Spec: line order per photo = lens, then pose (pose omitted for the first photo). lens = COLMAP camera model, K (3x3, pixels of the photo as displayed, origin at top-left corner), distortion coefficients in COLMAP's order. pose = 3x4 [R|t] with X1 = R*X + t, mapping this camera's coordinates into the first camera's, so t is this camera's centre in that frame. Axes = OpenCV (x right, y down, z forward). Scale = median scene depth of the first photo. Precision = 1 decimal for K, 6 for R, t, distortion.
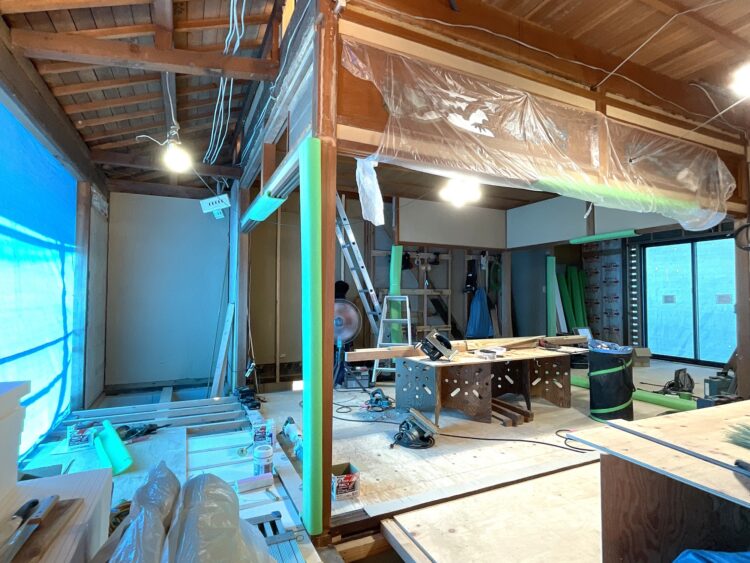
lens RADIAL K [[398.2, 0, 375.0], [0, 398.2, 281.5], [0, 0, 1]] dist [-0.004313, 0.000026]
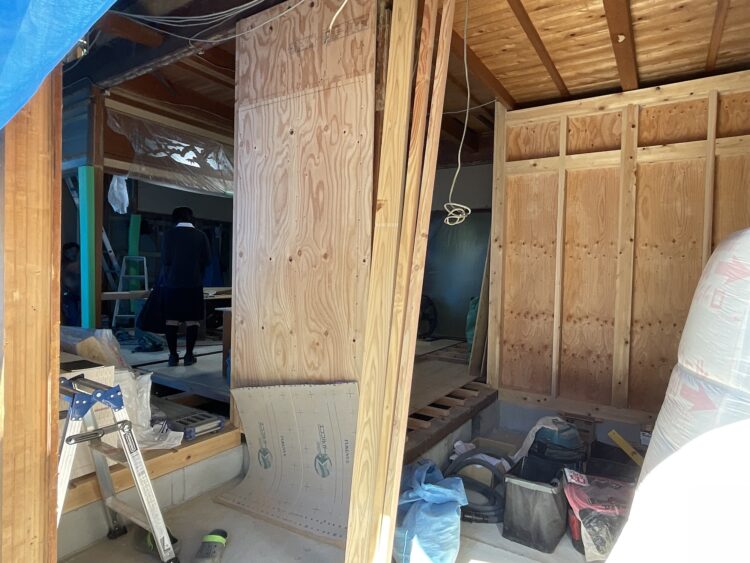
lens RADIAL K [[449.5, 0, 375.0], [0, 449.5, 281.5], [0, 0, 1]] dist [-0.005667, -0.001512]
pose [[0.850055, 0.004899, 0.526671, -0.069900], [-0.042702, 0.997306, 0.059644, -0.001359], [-0.524960, -0.073190, 0.847974, -0.869149]]
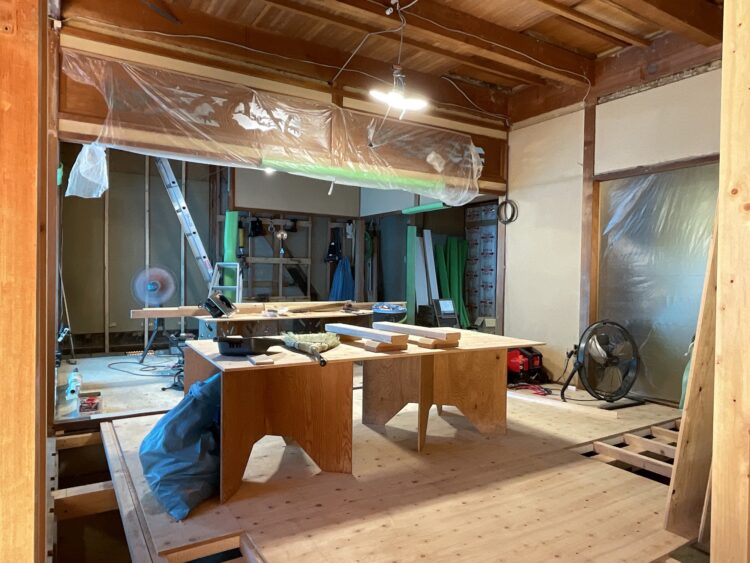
lens RADIAL K [[504.4, 0, 375.0], [0, 504.4, 281.5], [0, 0, 1]] dist [-0.005619, -0.003775]
pose [[0.993379, 0.008820, 0.114545, 0.441157], [-0.015104, 0.998421, 0.054110, 0.015250], [-0.113887, -0.055482, 0.991943, -0.452395]]
